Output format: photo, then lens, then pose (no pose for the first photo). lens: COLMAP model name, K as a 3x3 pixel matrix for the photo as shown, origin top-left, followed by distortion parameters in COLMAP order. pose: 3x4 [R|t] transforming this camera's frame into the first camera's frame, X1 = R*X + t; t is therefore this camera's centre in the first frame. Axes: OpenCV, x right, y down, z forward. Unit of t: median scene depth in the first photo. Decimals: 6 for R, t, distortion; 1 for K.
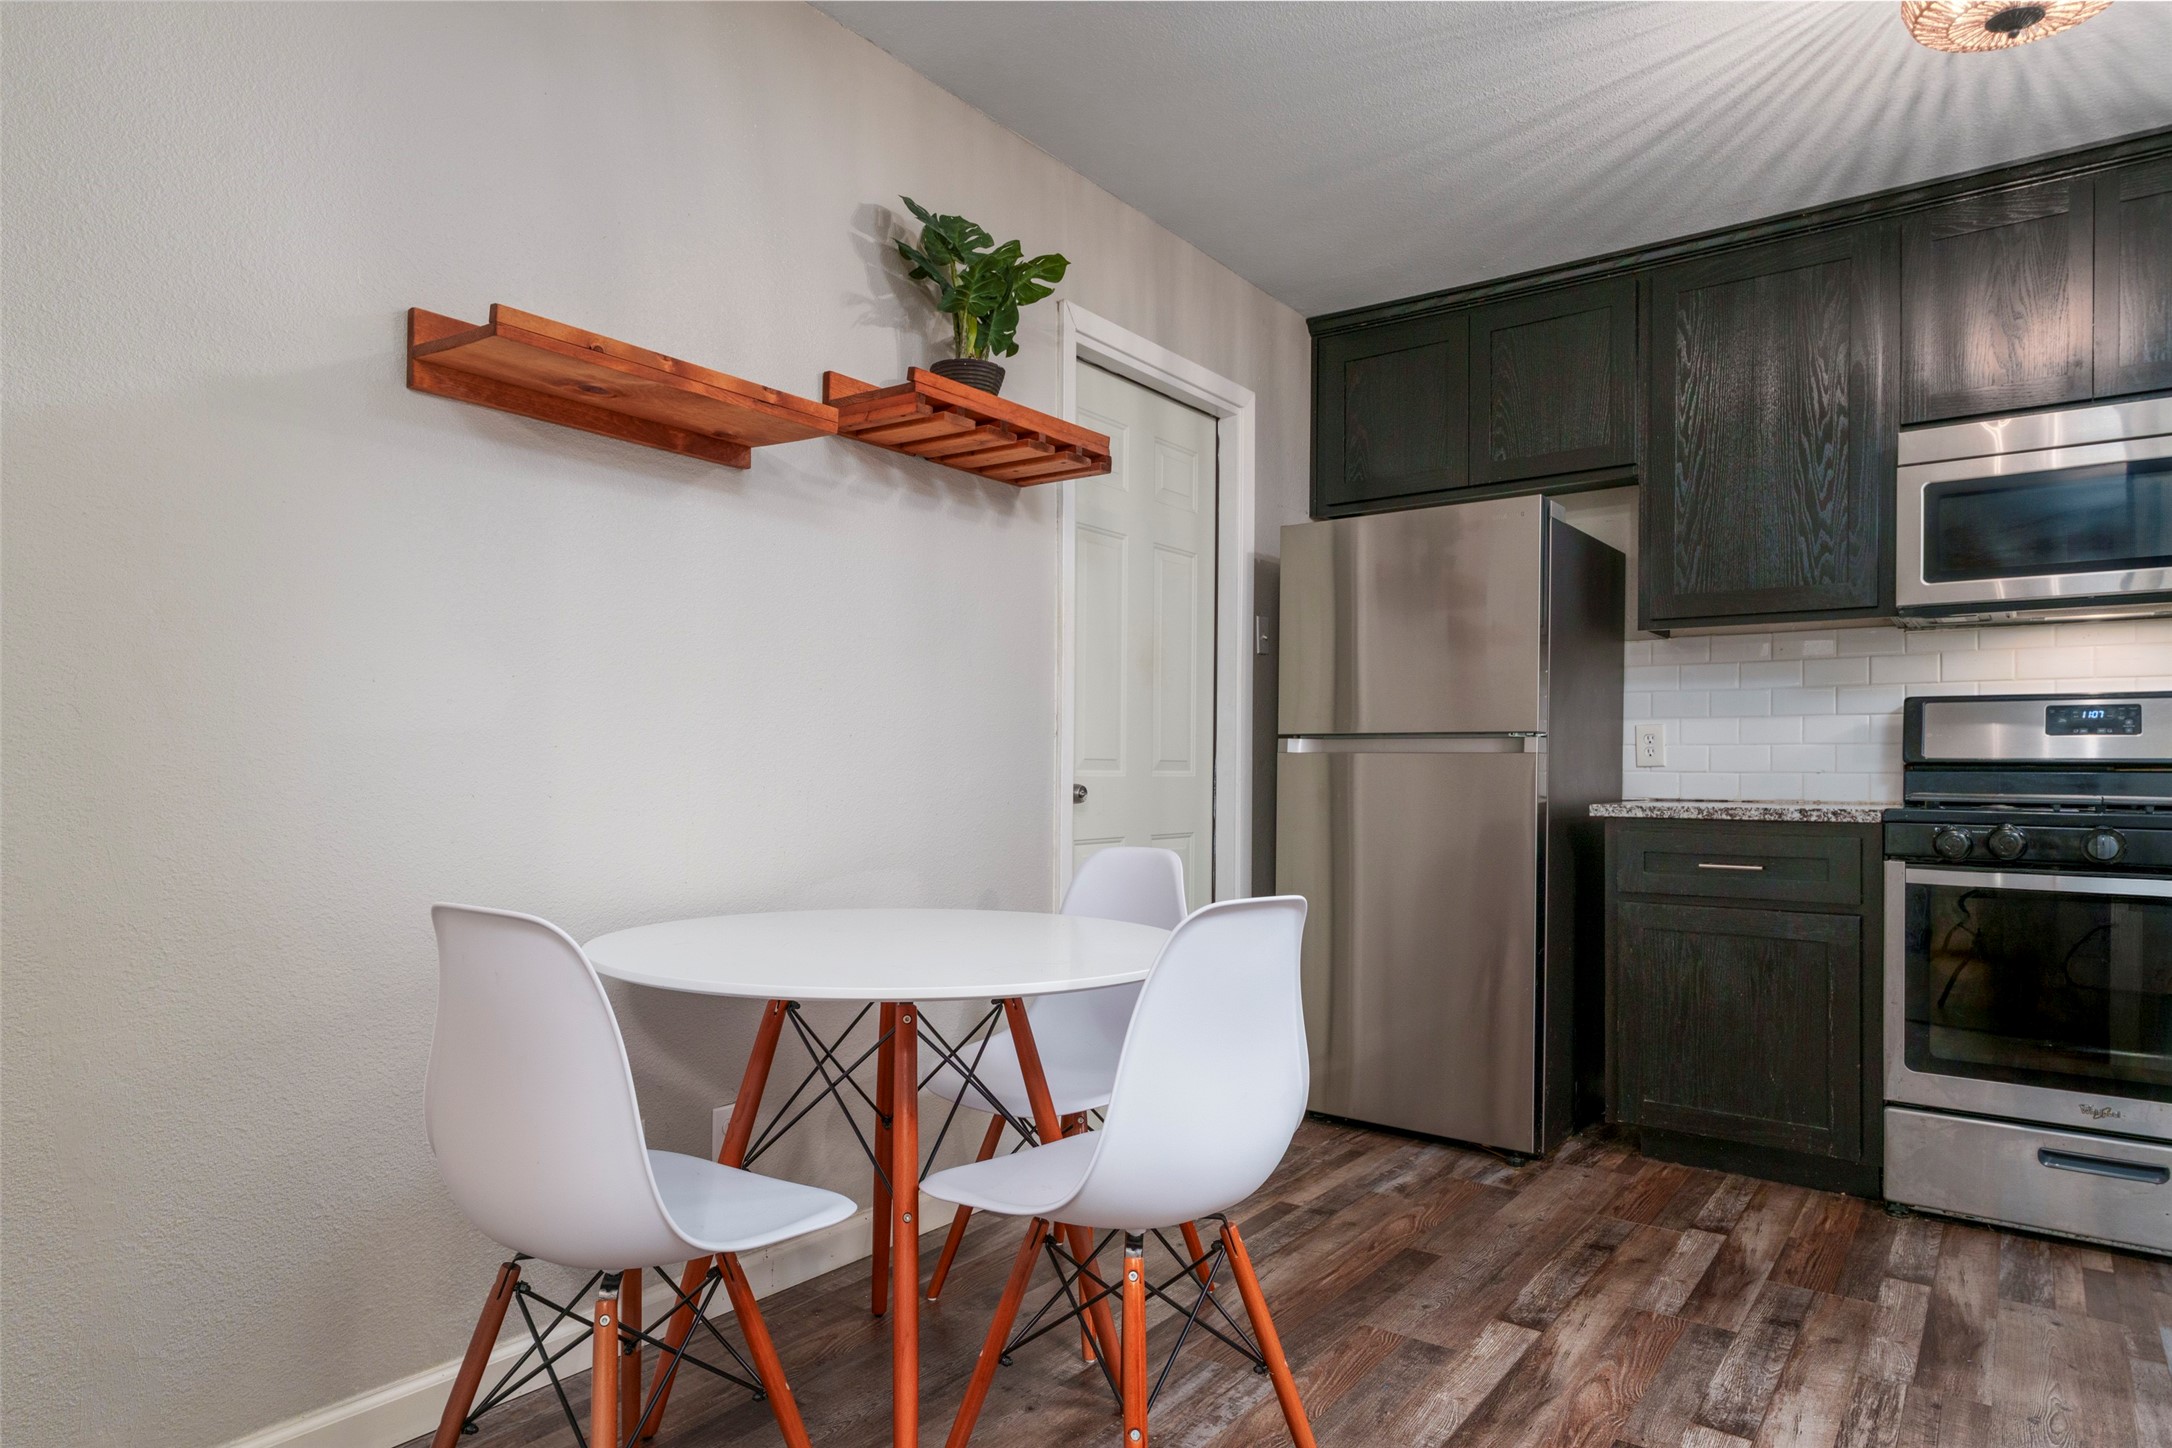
lens RADIAL K [[1263.5, 0, 1053.2], [0, 1263.5, 767.4], [0, 0, 1]] dist [0.001706, -0.000730]
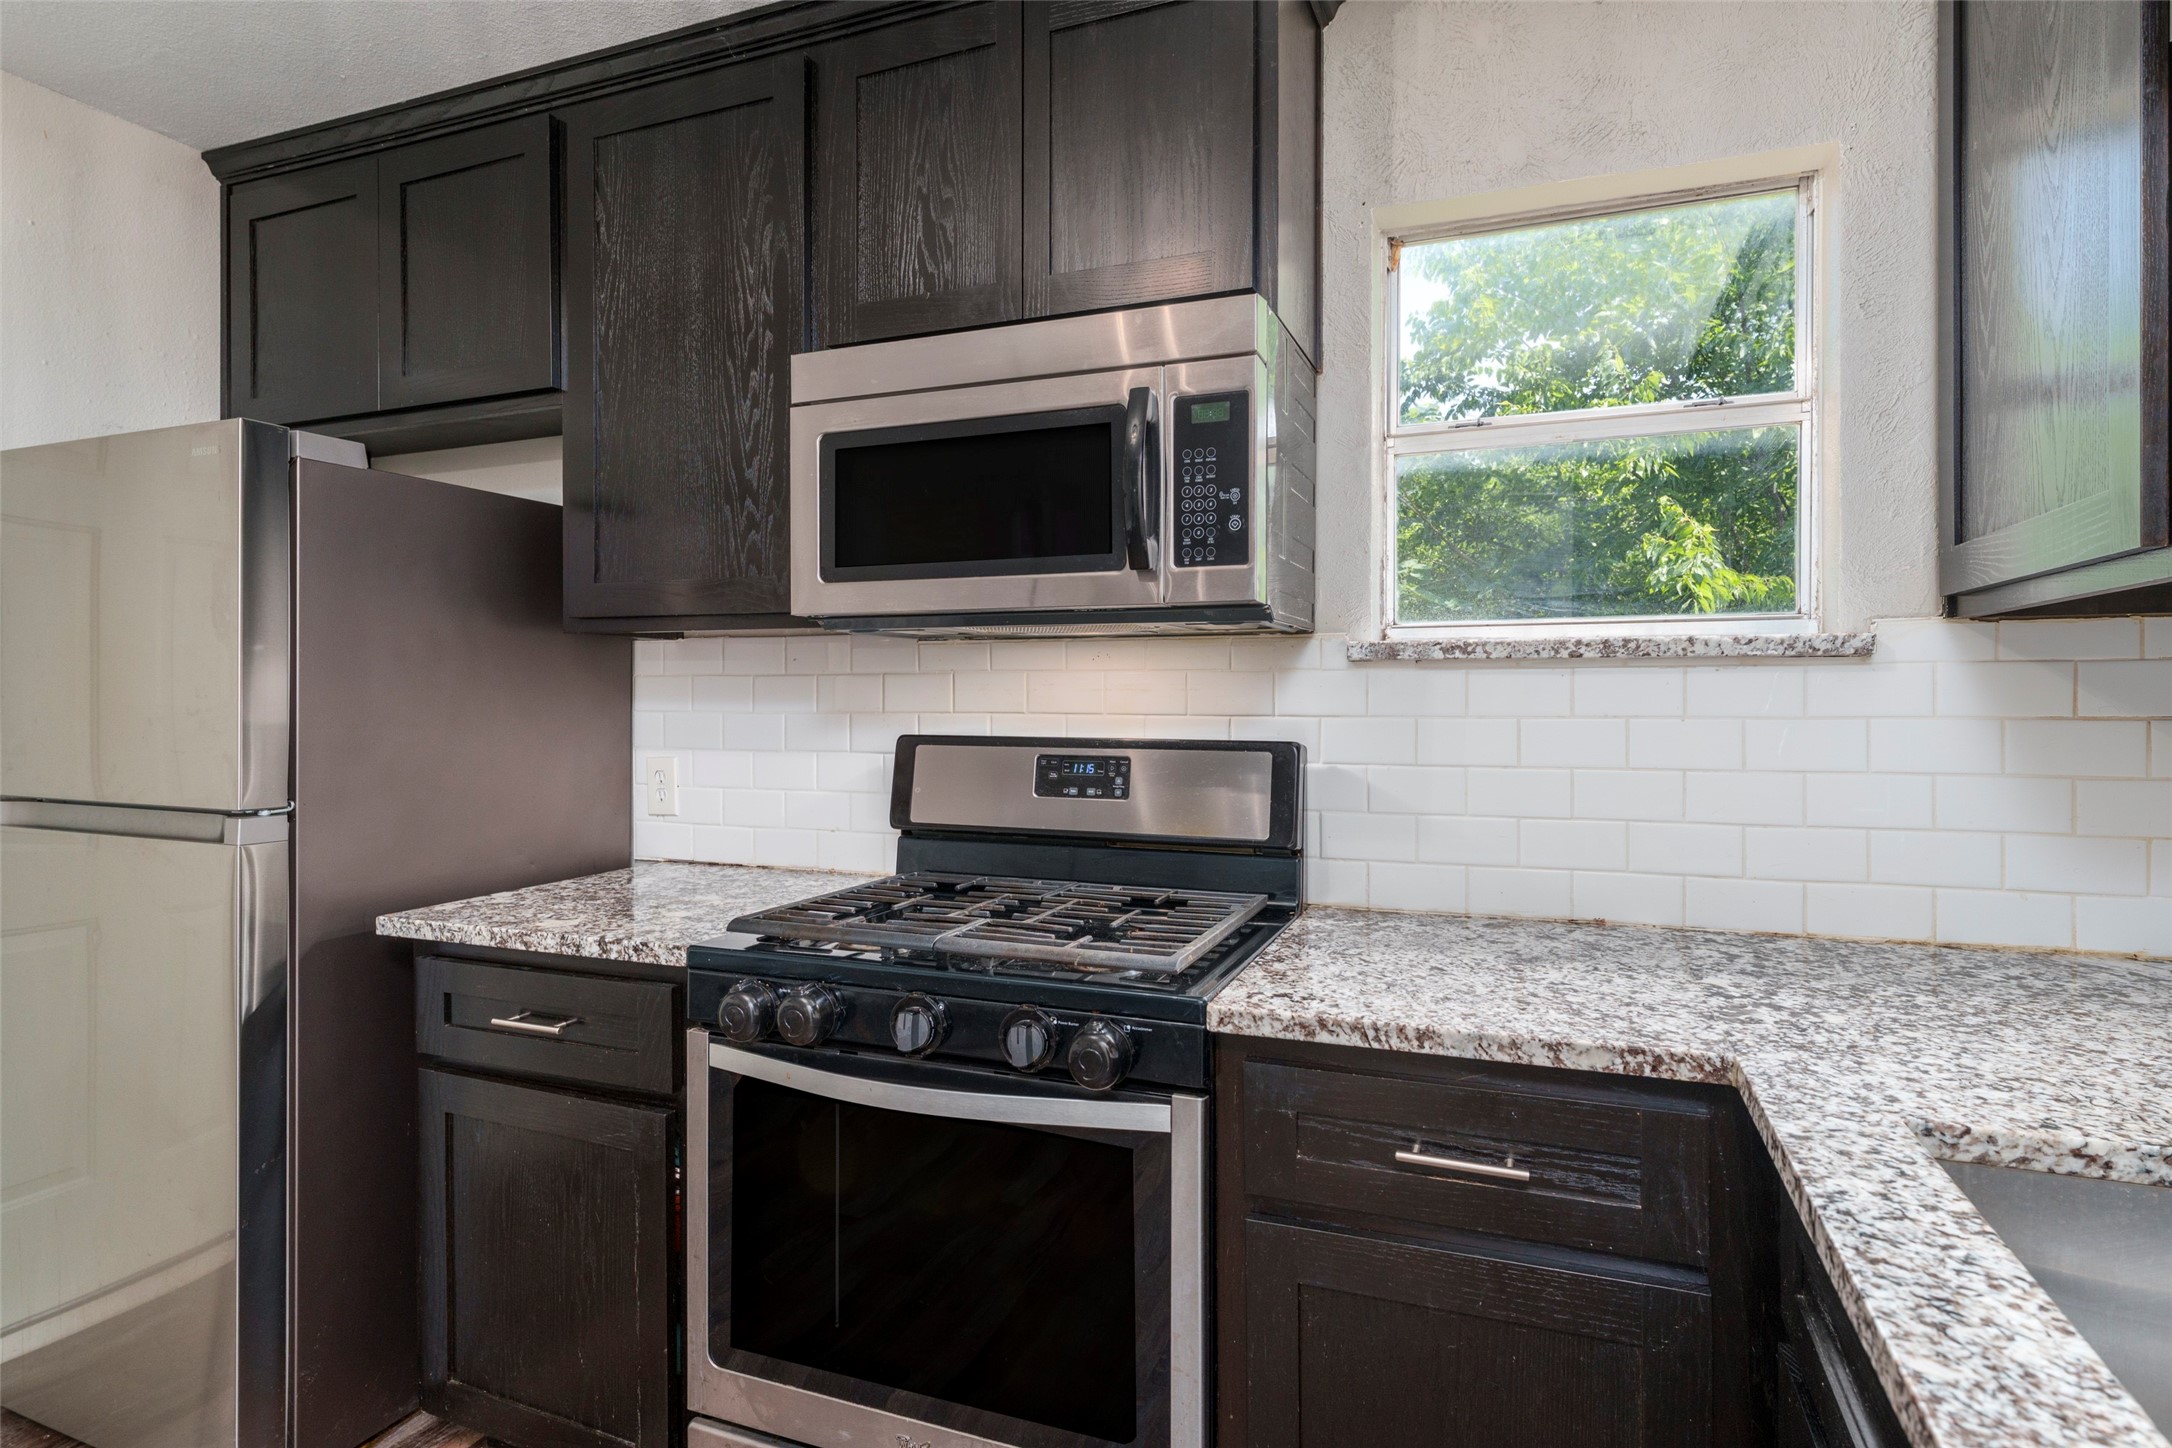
lens RADIAL K [[1132.2, 0, 1090.0], [0, 1132.2, 701.0], [0, 0, 1]] dist [0.001003, -0.000260]
pose [[0.959973, -0.007611, 0.279990, 0.643904], [0.005647, 0.999953, 0.007821, -0.085148], [-0.280036, -0.005926, 0.959971, 0.378895]]
